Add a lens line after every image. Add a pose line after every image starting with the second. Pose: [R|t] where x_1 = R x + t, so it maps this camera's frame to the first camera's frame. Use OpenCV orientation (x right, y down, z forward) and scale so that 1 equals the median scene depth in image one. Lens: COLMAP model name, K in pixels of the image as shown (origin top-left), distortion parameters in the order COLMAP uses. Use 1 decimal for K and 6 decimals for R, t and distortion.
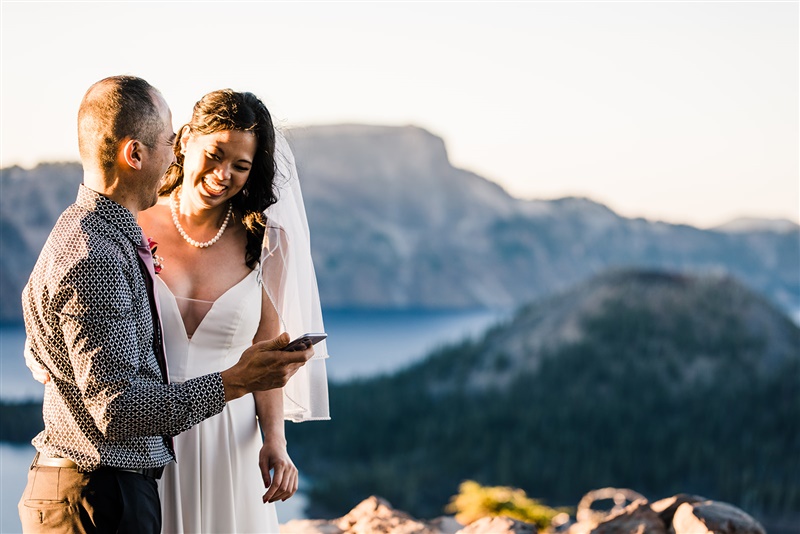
lens RADIAL K [[2070.6, 0, 404.1], [0, 2070.6, 273.2], [0, 0, 1]] dist [-0.963113, 0.000000]
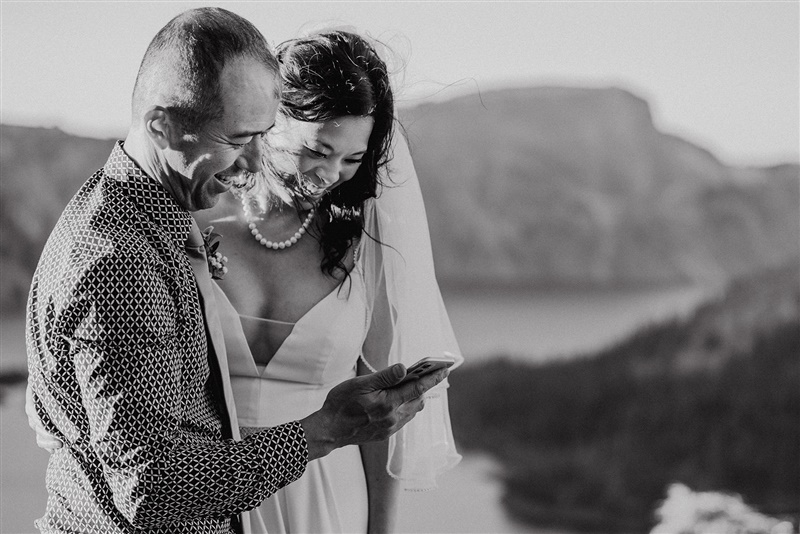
lens RADIAL K [[2113.3, 0, 400.8], [0, 2113.3, 263.0], [0, 0, 1]] dist [-0.047103, 0.000000]
pose [[0.995174, 0.000664, -0.098127, 0.009932], [0.000336, 0.999948, 0.010182, -0.012383], [0.098129, -0.010166, 0.995122, 0.298707]]
